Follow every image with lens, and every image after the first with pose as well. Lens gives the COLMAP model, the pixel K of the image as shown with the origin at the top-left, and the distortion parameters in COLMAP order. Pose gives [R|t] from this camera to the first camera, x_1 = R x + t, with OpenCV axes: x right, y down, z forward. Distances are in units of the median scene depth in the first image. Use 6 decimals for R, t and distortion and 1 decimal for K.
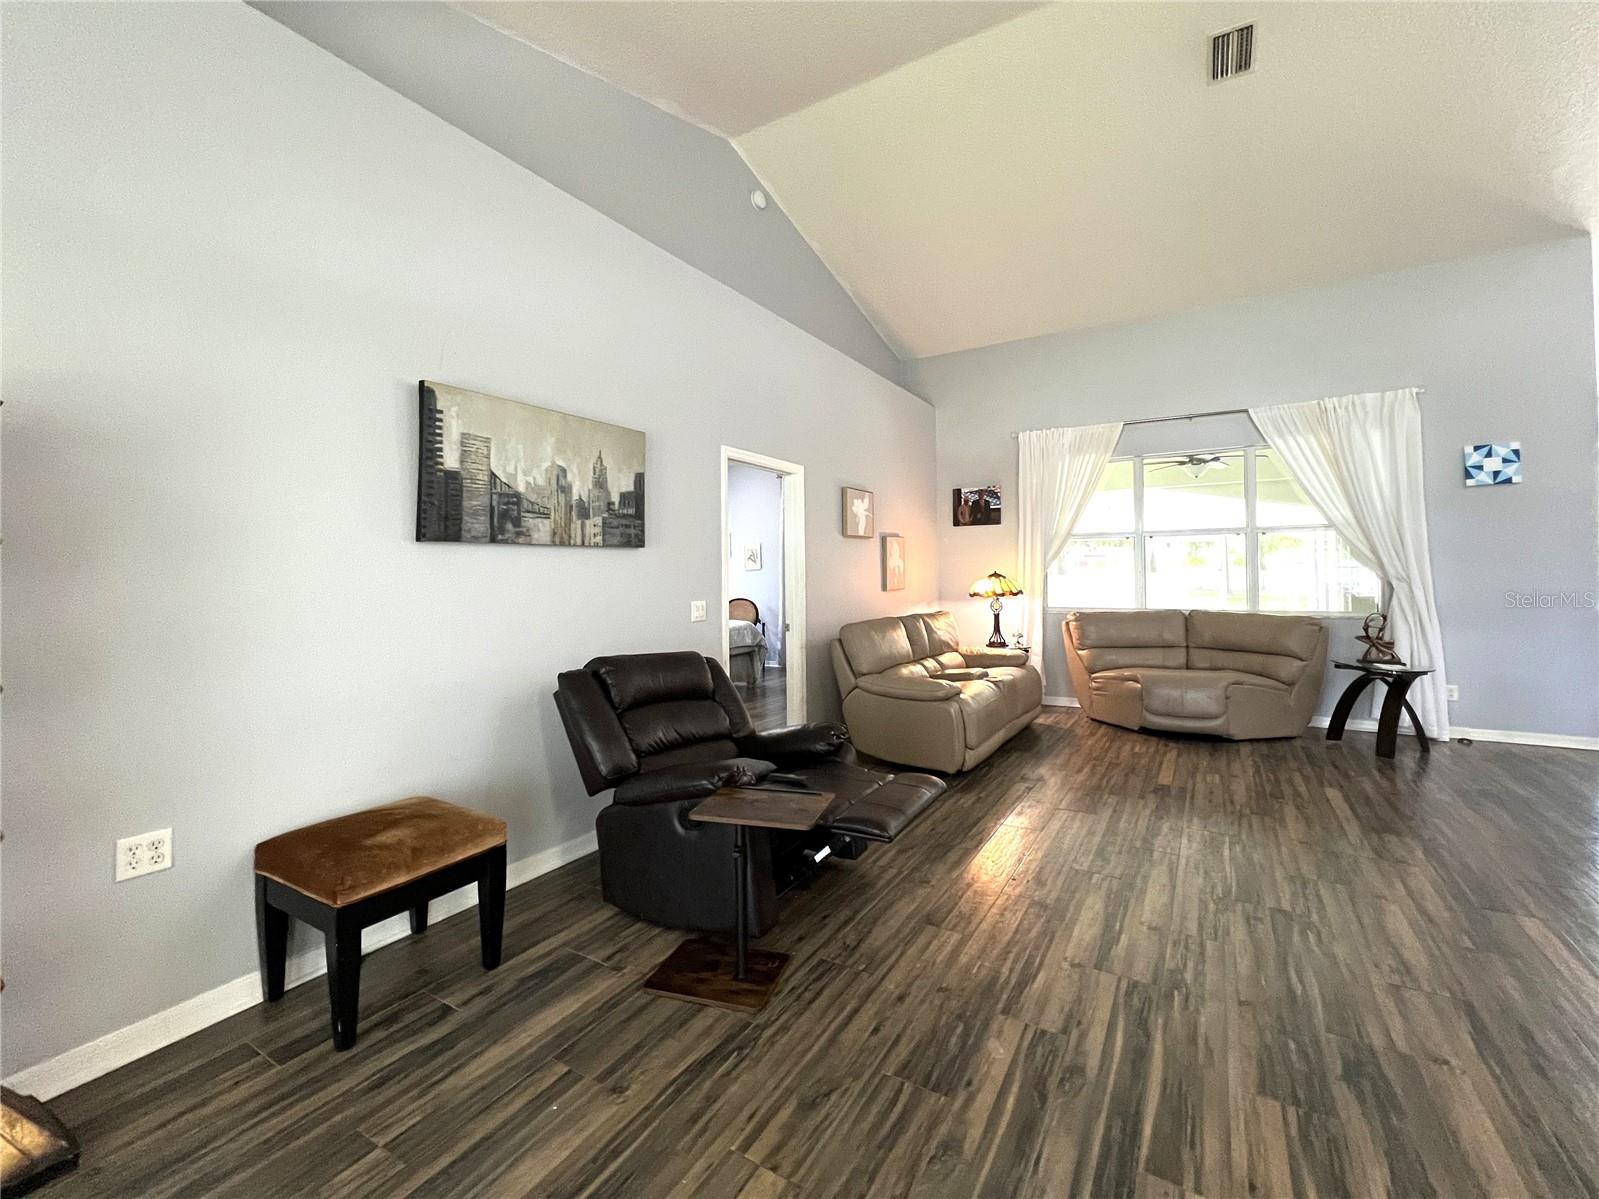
lens RADIAL K [[666.2, 0, 796.7], [0, 666.2, 558.2], [0, 0, 1]] dist [0.001035, 0.000193]
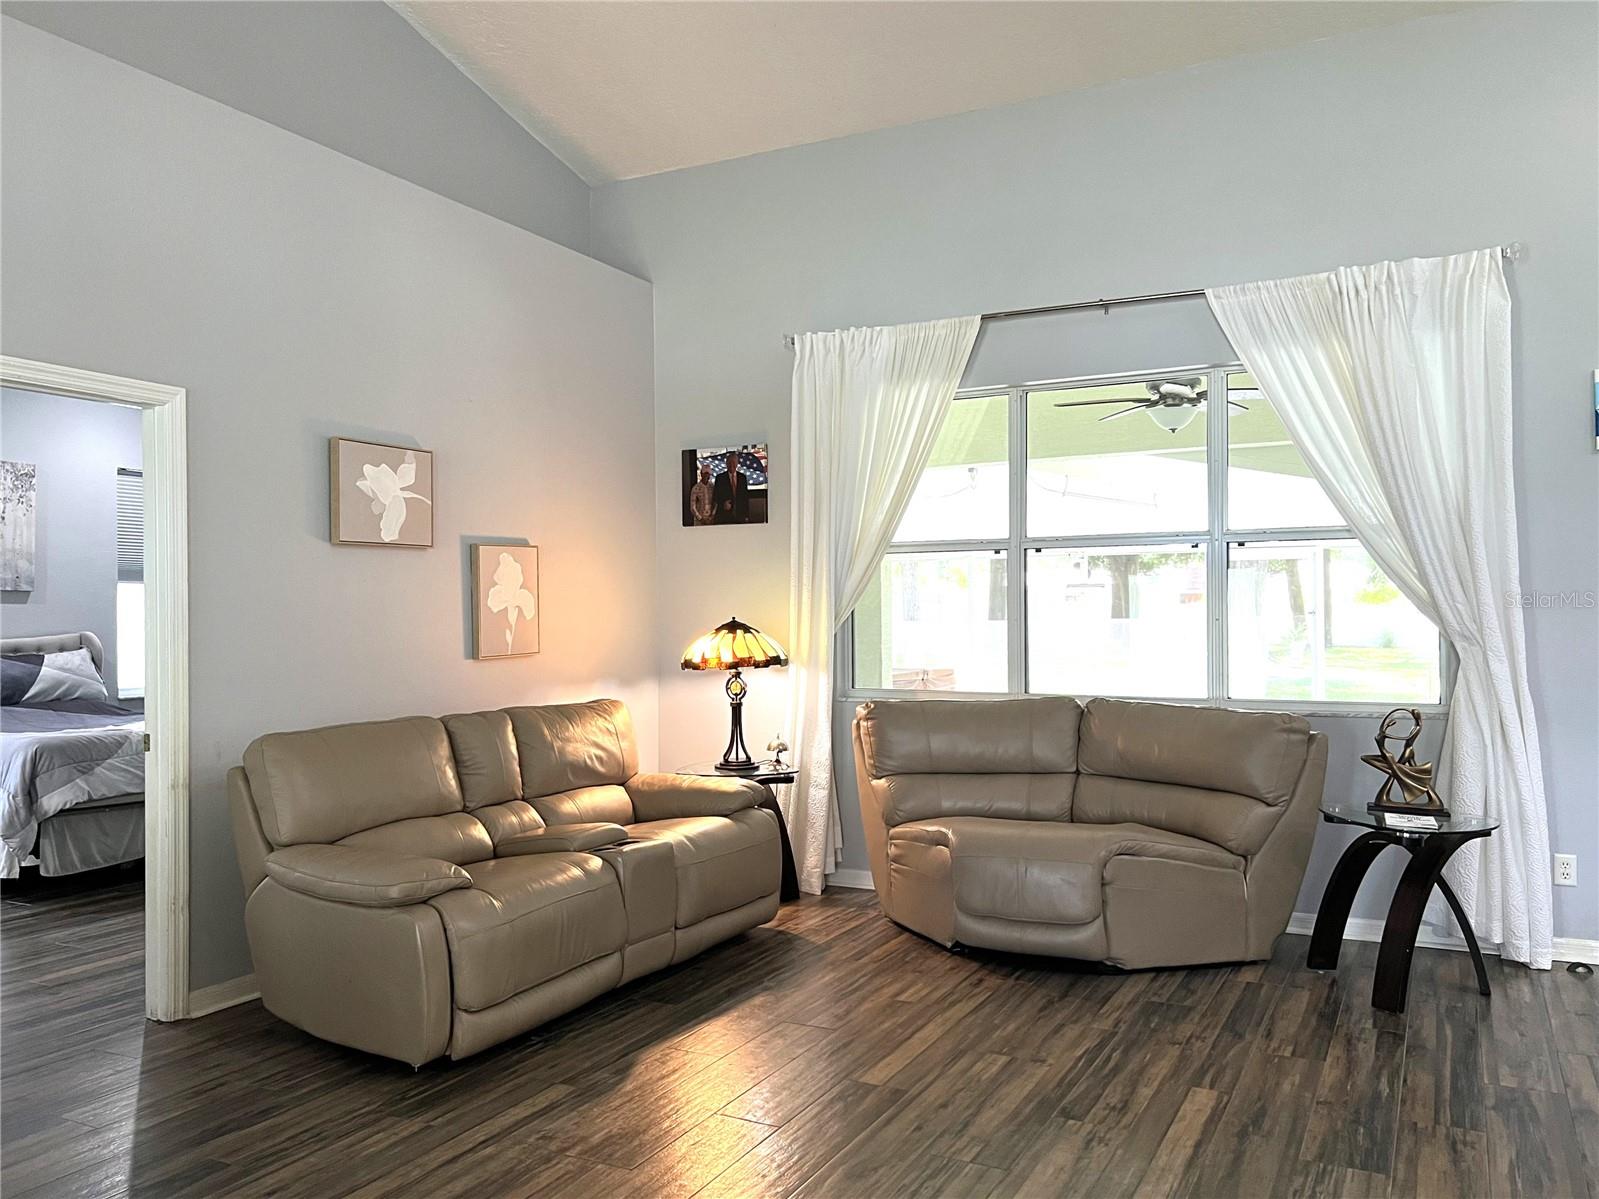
lens RADIAL K [[1217.1, 0, 790.2], [0, 1217.1, 604.5], [0, 0, 1]] dist [0.083947, -0.080038]
pose [[0.997531, 0.004185, 0.070100, 0.316457], [-0.005293, 0.999864, 0.015632, -0.005166], [-0.070025, -0.015964, 0.997417, 0.114894]]
